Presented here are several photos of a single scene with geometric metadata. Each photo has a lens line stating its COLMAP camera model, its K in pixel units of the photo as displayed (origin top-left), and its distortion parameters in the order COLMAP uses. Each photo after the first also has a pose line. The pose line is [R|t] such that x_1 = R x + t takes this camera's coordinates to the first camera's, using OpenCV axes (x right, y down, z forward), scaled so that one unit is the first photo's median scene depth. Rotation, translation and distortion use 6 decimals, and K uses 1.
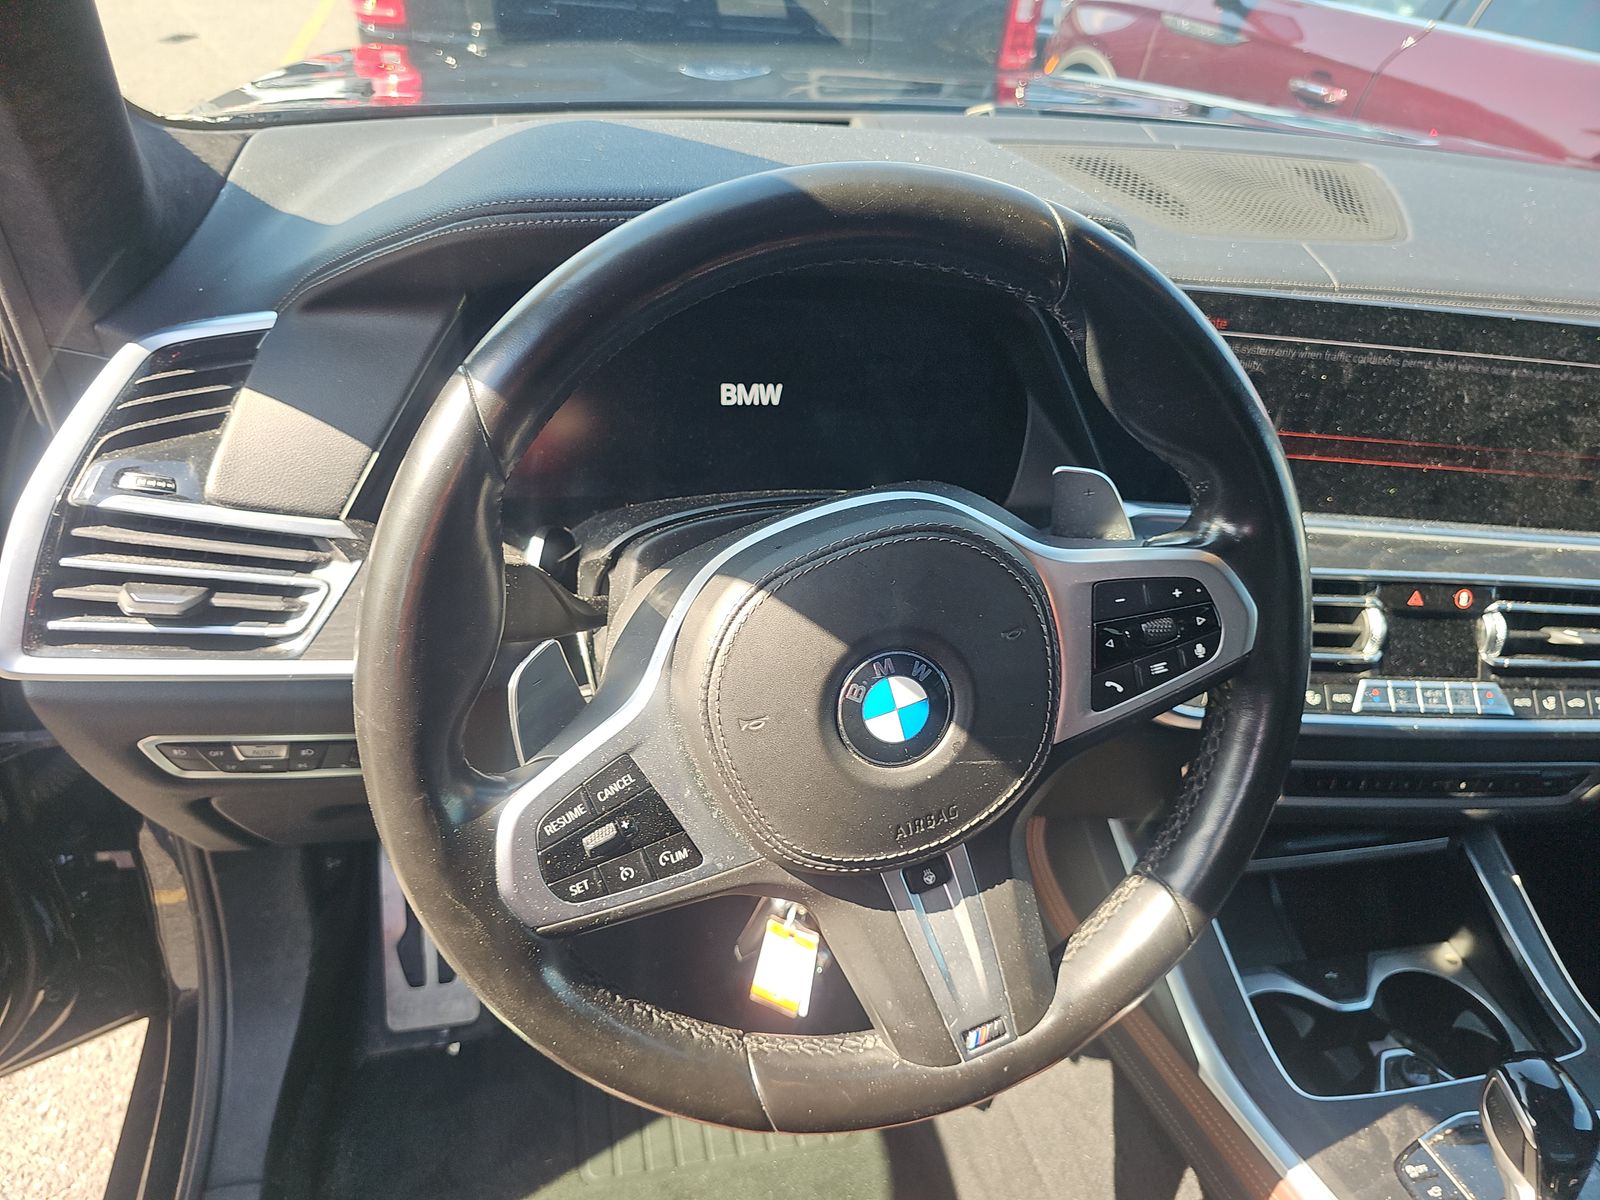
lens RADIAL K [[1096.8, 0, 804.5], [0, 1096.8, 595.9], [0, 0, 1]] dist [0.004689, -0.005521]
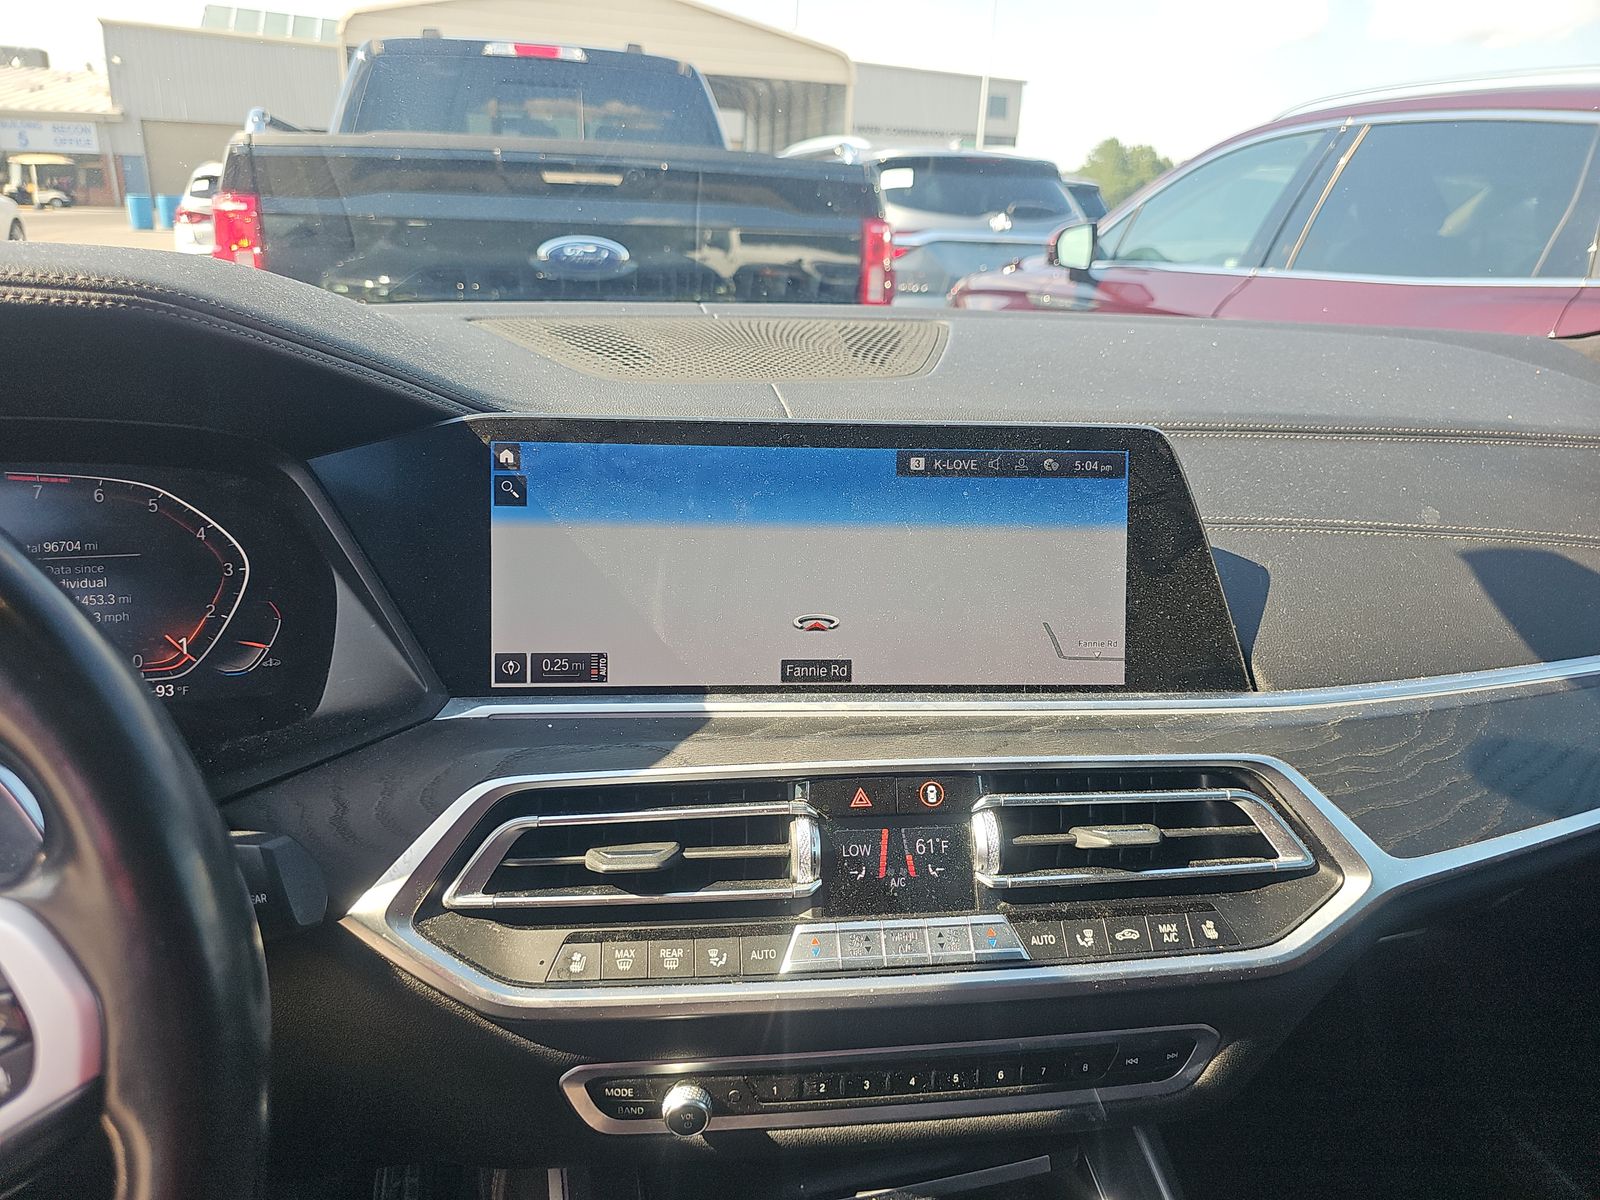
lens RADIAL K [[1096.8, 0, 796.6], [0, 1096.8, 605.5], [0, 0, 1]] dist [0.004689, -0.005521]
pose [[0.996861, -0.079166, 0.000997, 0.515581], [0.076918, 0.965415, -0.249115, 0.054006], [0.018759, 0.248409, 0.968473, 0.279445]]
